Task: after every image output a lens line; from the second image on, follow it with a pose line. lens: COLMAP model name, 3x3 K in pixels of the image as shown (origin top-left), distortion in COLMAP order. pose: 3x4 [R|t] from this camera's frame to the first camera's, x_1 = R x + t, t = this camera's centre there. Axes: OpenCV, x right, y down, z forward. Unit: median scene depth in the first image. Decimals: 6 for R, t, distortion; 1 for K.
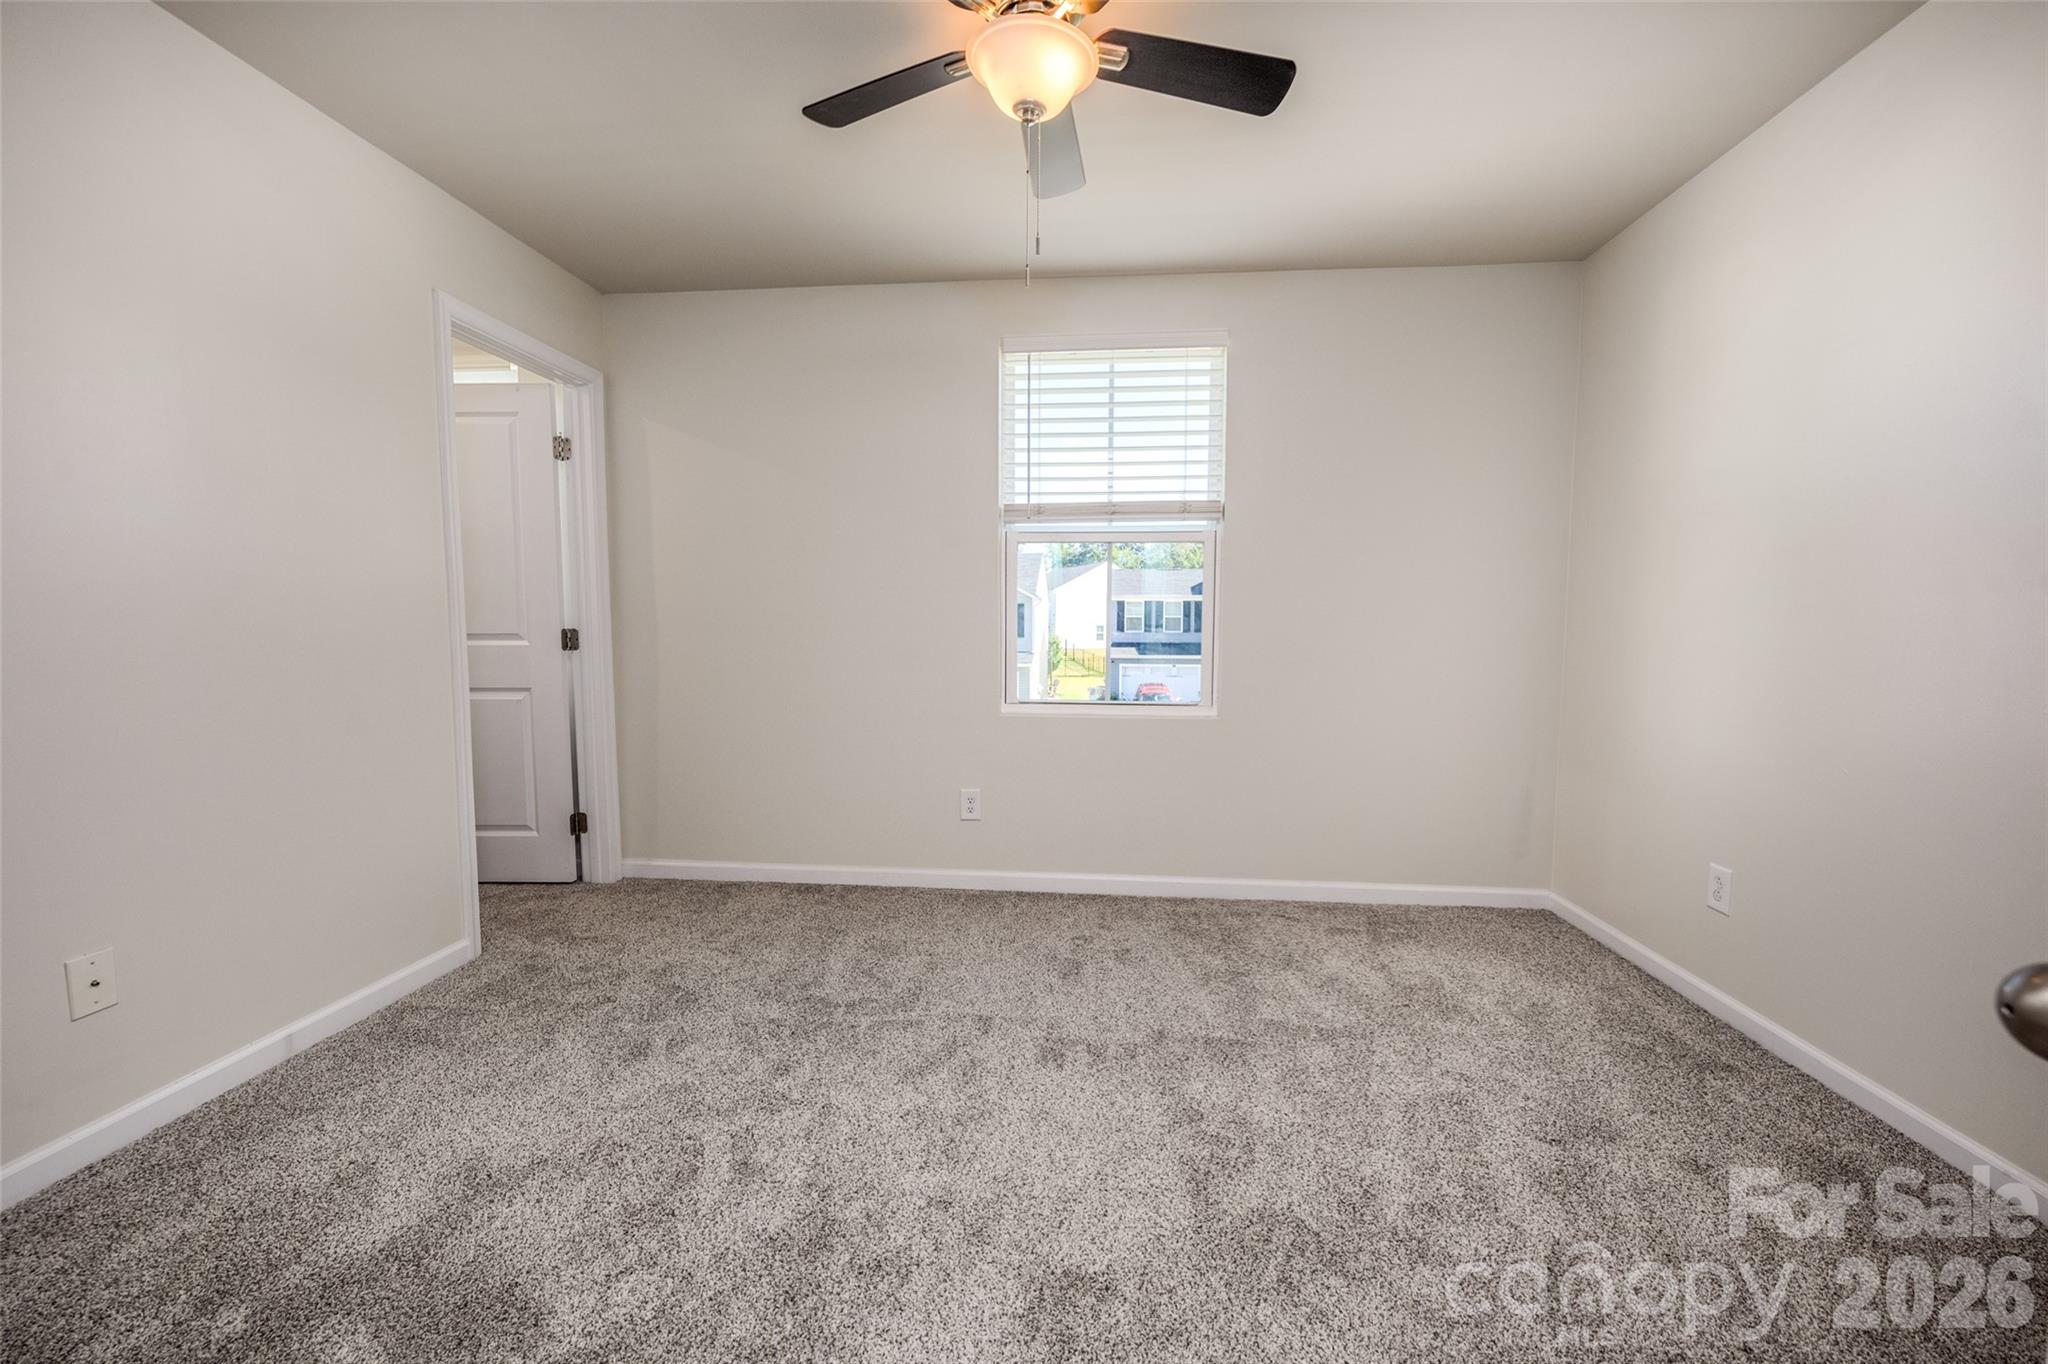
lens RADIAL K [[846.5, 0, 1016.4], [0, 846.5, 644.6], [0, 0, 1]] dist [0.001865, 0.000113]
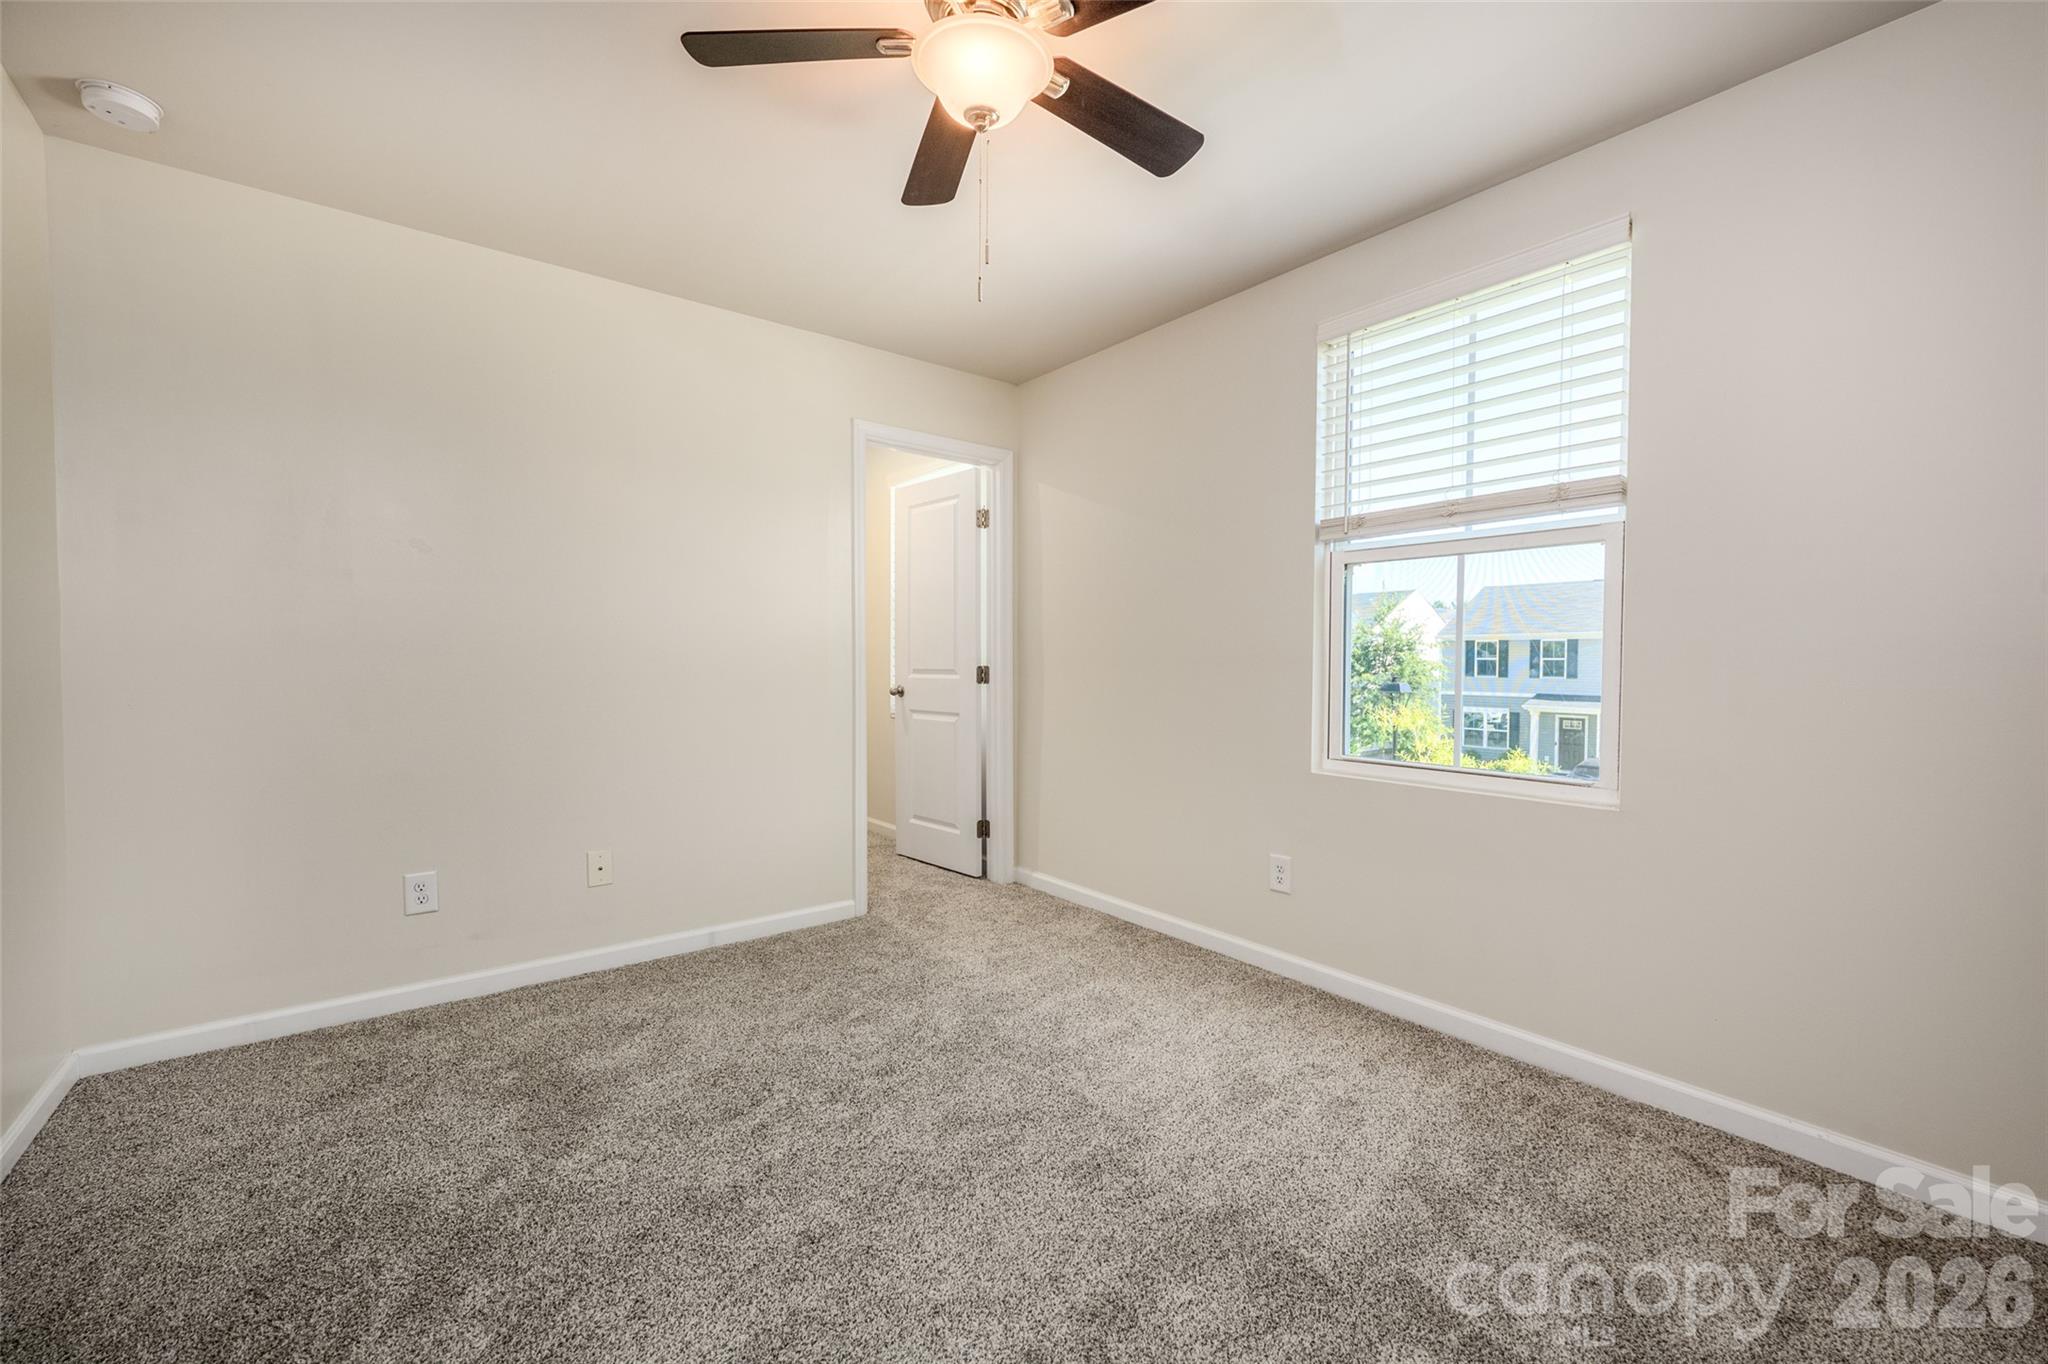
lens RADIAL K [[821.6, 0, 984.4], [0, 821.6, 649.0], [0, 0, 1]] dist [-0.001725, -0.000099]
pose [[0.683975, -0.011078, -0.729421, 0.351902], [-0.016729, 0.999384, -0.030865, -0.007311], [0.729313, 0.033314, 0.683368, 0.208900]]
